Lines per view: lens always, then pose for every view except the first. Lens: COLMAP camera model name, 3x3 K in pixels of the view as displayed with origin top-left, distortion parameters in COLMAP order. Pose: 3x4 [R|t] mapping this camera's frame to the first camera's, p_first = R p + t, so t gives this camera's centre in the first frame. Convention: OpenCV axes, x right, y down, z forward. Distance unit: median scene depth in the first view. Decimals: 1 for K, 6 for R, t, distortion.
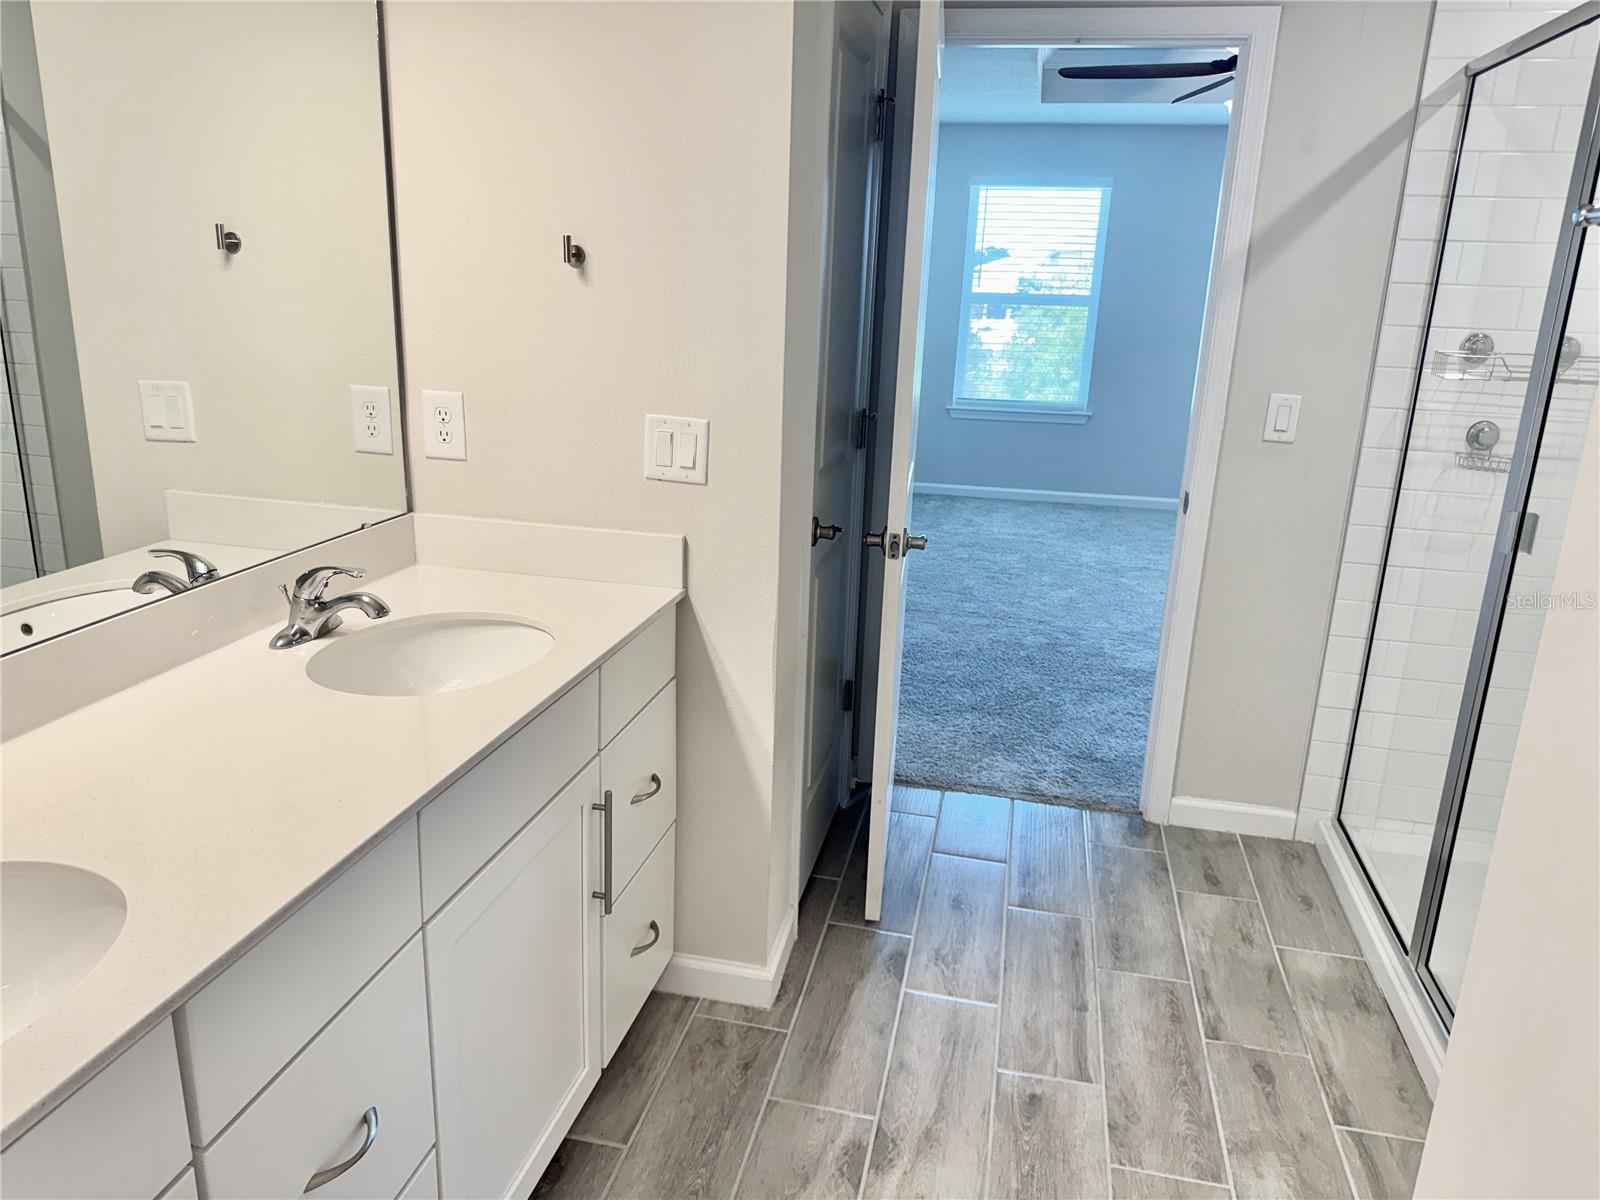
lens RADIAL K [[1130.1, 0, 807.8], [0, 1130.1, 589.4], [0, 0, 1]] dist [0.032184, -0.034928]
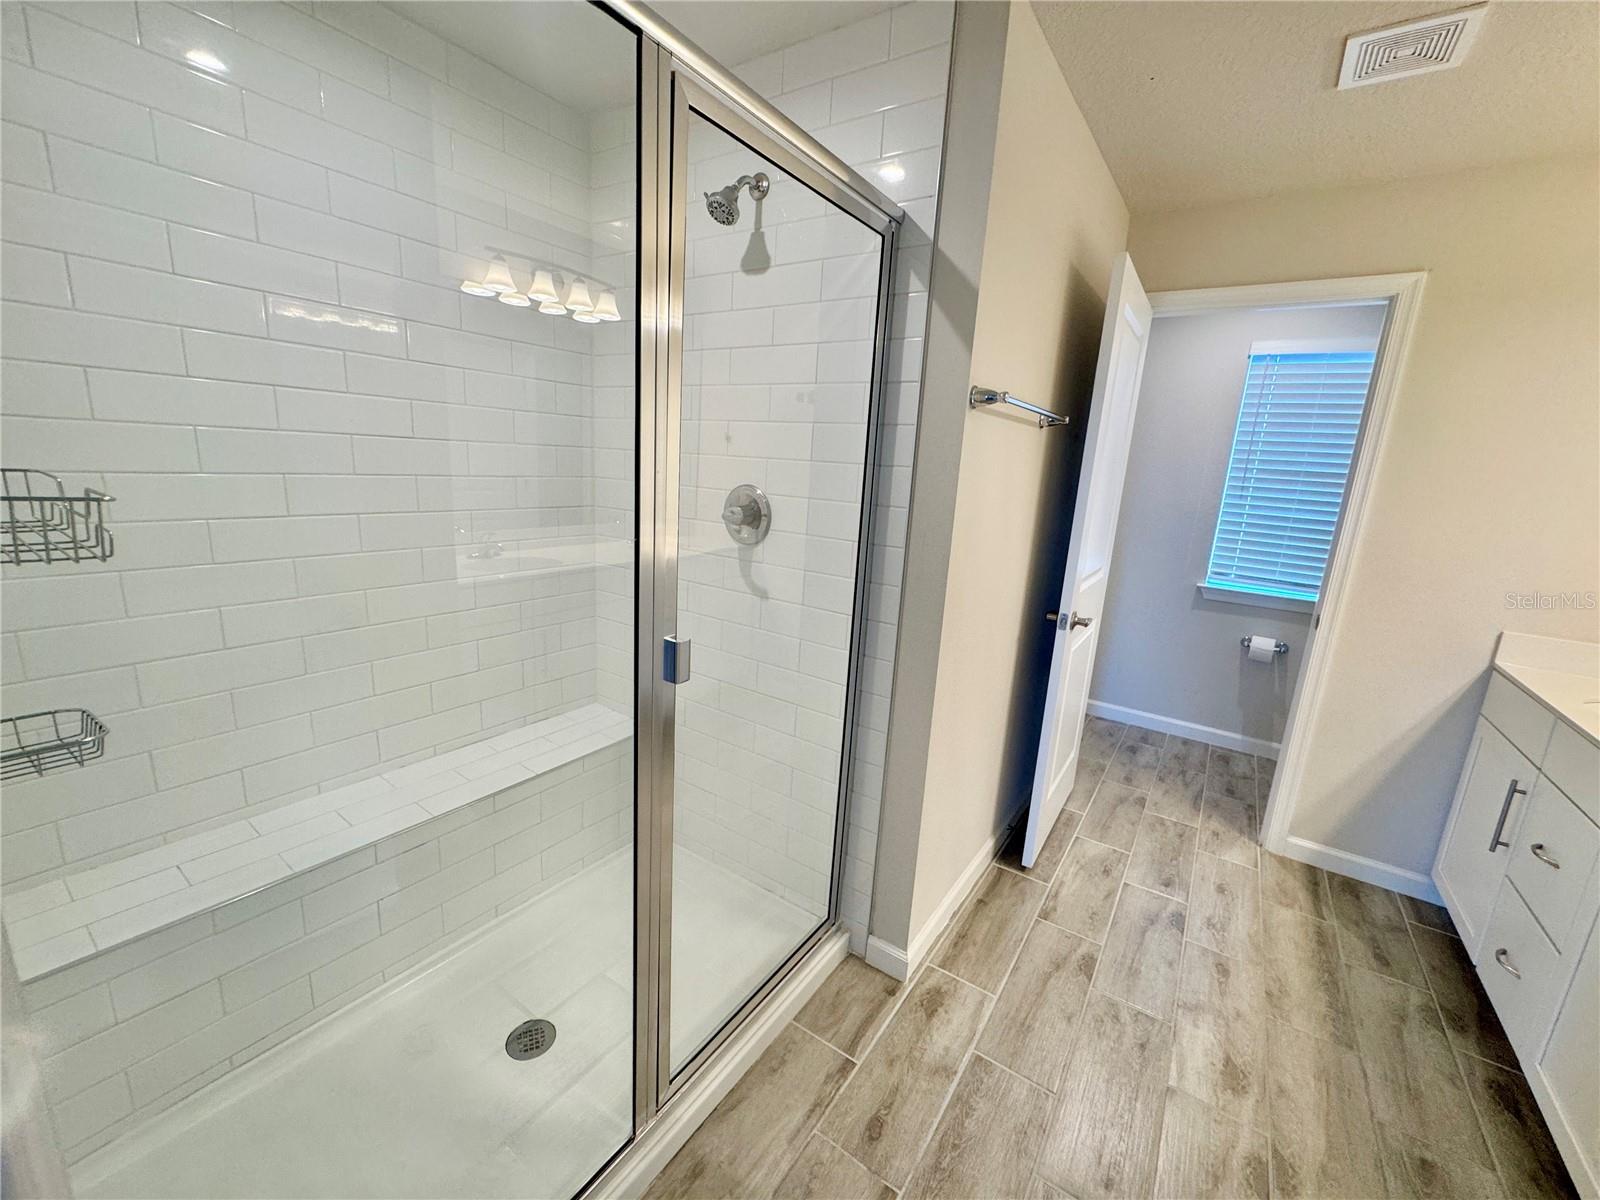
lens RADIAL K [[641.3, 0, 799.9], [0, 641.3, 603.5], [0, 0, 1]] dist [-0.003577, 0.000227]
pose [[-0.920961, -0.169502, 0.350856, 0.344265], [0.014797, 0.884565, 0.466182, -0.327771], [-0.389374, 0.434527, -0.812142, 1.346464]]
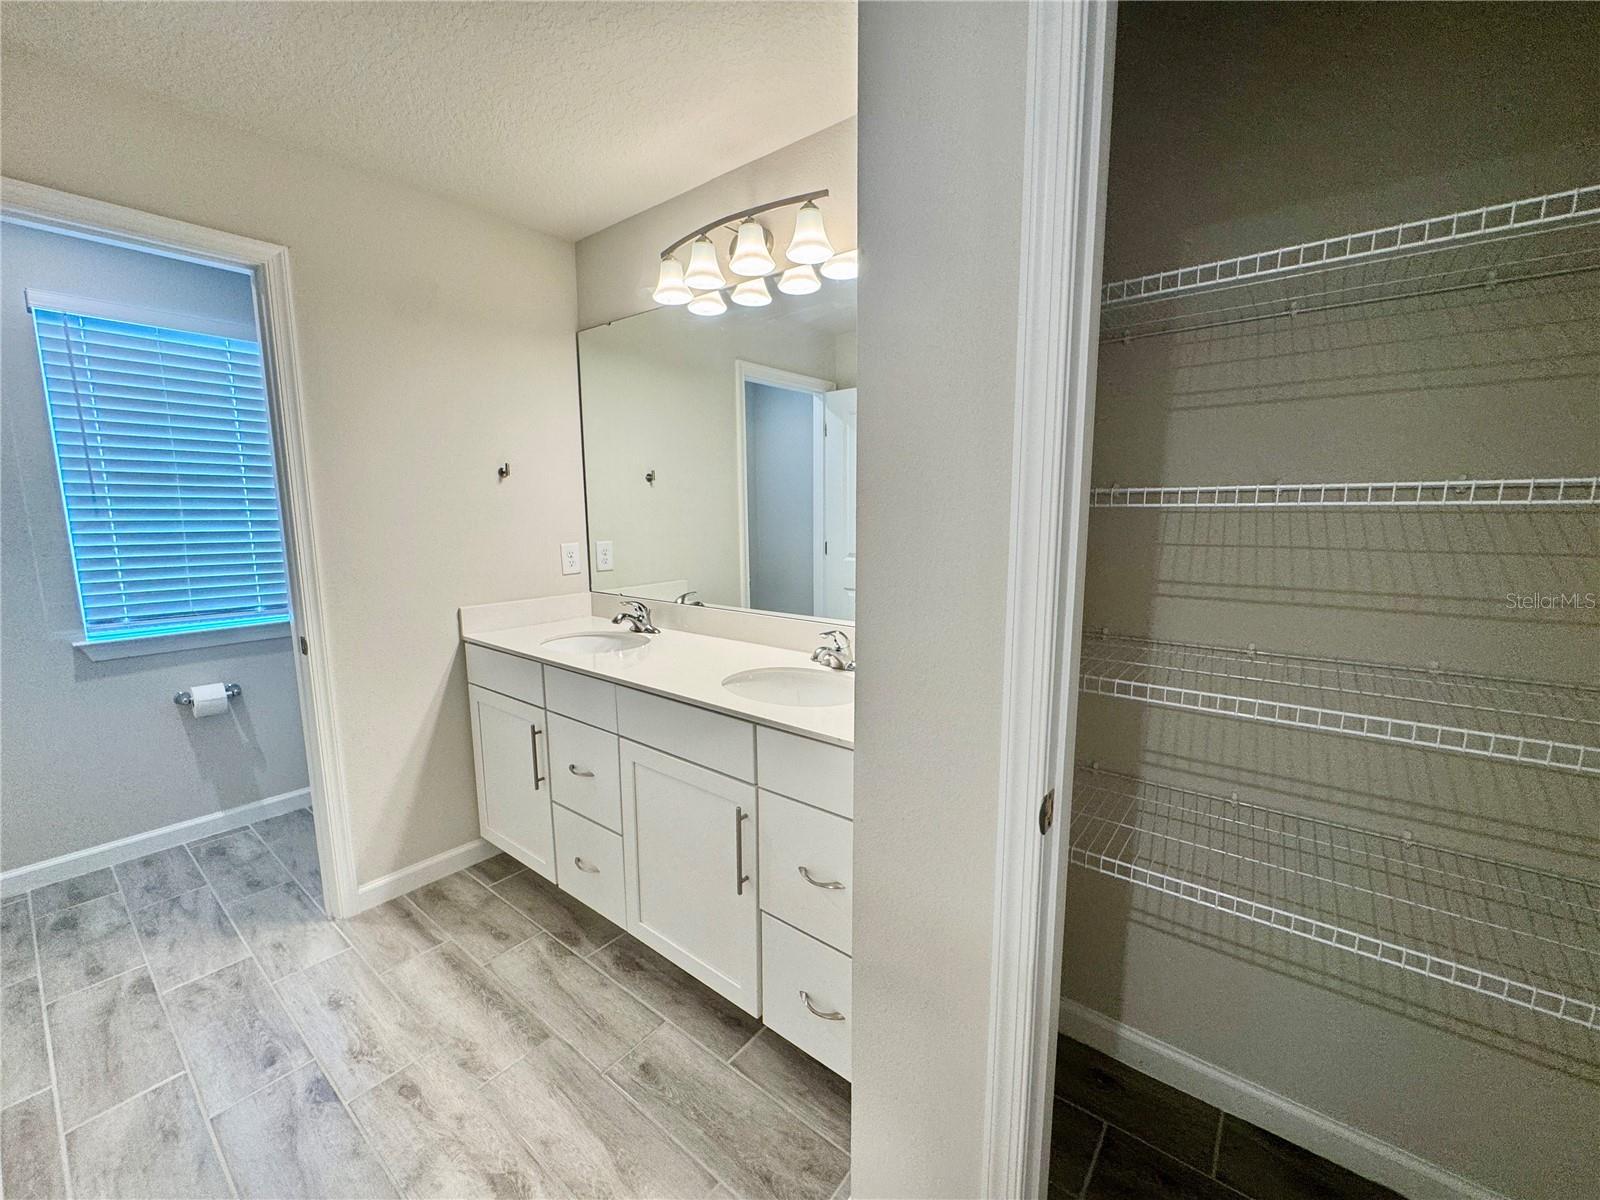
lens RADIAL K [[641.3, 0, 800.8], [0, 641.3, 600.9], [0, 0, 1]] dist [-0.003577, 0.000227]
pose [[-0.438039, 0.097508, -0.893652, 0.414580], [-0.251891, 0.940964, 0.226139, -0.230930], [0.862944, 0.324160, -0.387617, 1.091220]]
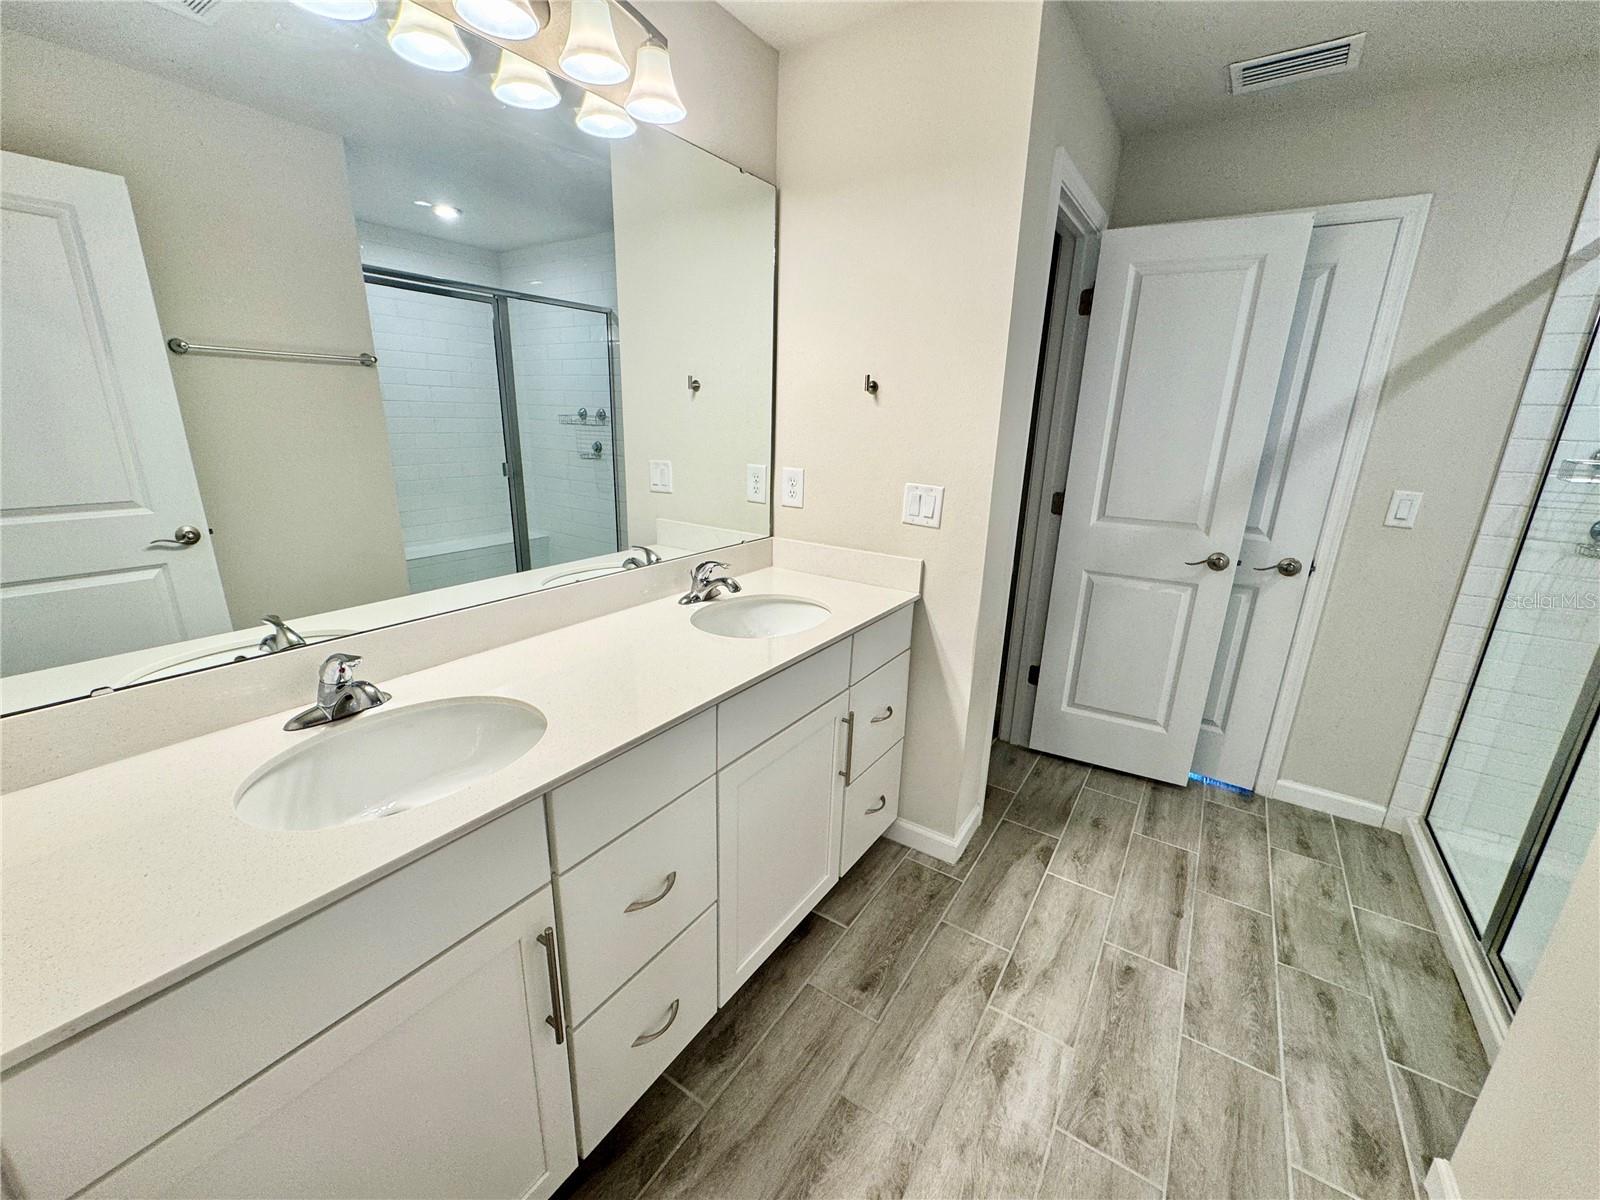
lens RADIAL K [[641.3, 0, 804.8], [0, 641.3, 599.2], [0, 0, 1]] dist [-0.003577, 0.000227]
pose [[0.932210, 0.092018, -0.350023, 0.056607], [-0.092720, 0.995582, 0.014790, 0.009051], [0.349838, 0.018667, 0.936624, 0.092488]]
